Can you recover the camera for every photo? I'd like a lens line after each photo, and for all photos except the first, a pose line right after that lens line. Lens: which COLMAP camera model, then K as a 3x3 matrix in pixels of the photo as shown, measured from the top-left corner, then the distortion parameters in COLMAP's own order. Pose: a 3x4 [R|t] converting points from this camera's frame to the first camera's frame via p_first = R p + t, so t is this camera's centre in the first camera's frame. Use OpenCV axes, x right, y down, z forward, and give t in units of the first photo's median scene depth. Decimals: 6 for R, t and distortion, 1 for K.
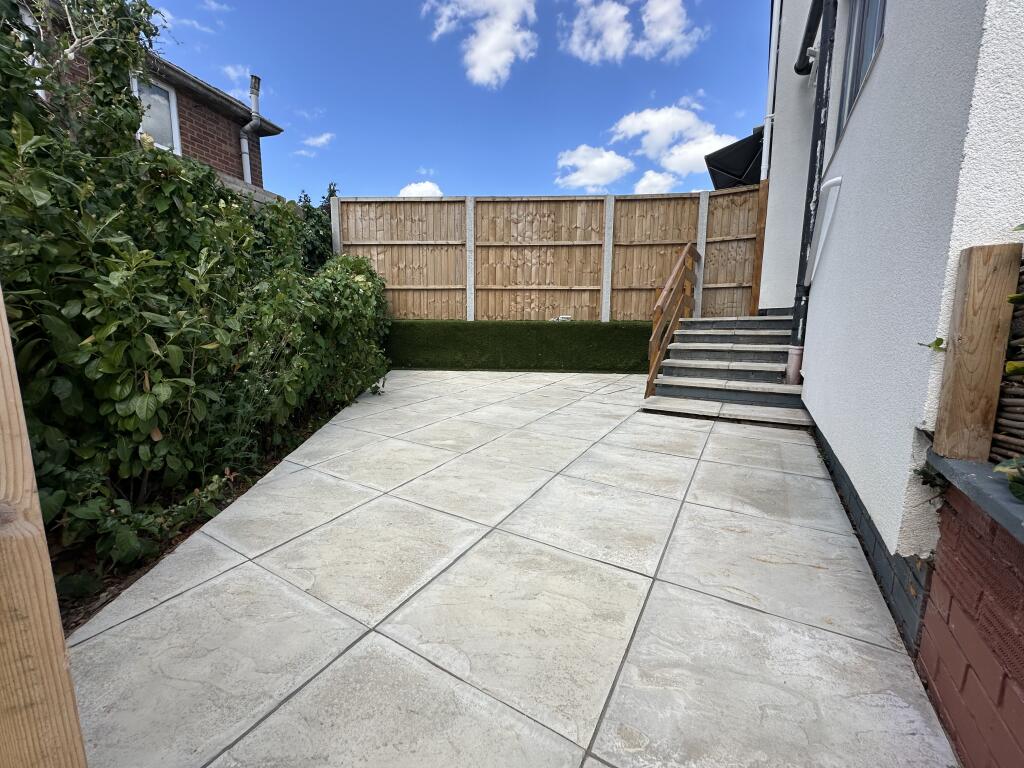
lens RADIAL K [[403.4, 0, 512.0], [0, 403.4, 384.0], [0, 0, 1]] dist [-0.000036, 0.000117]
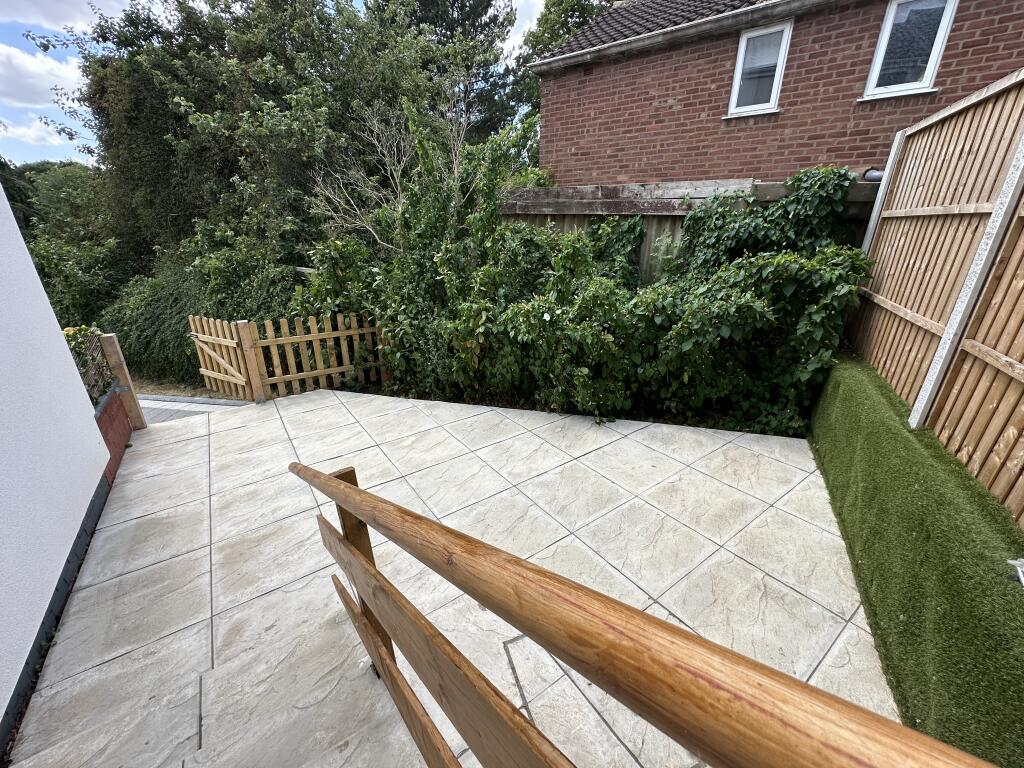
lens RADIAL K [[403.4, 0, 512.0], [0, 403.4, 384.0], [0, 0, 1]] dist [-0.000036, 0.000117]
pose [[-0.398173, 0.335191, -0.853876, 1.037830], [-0.135856, 0.899034, 0.416270, -0.845909], [0.907194, 0.281752, -0.312434, 2.194856]]
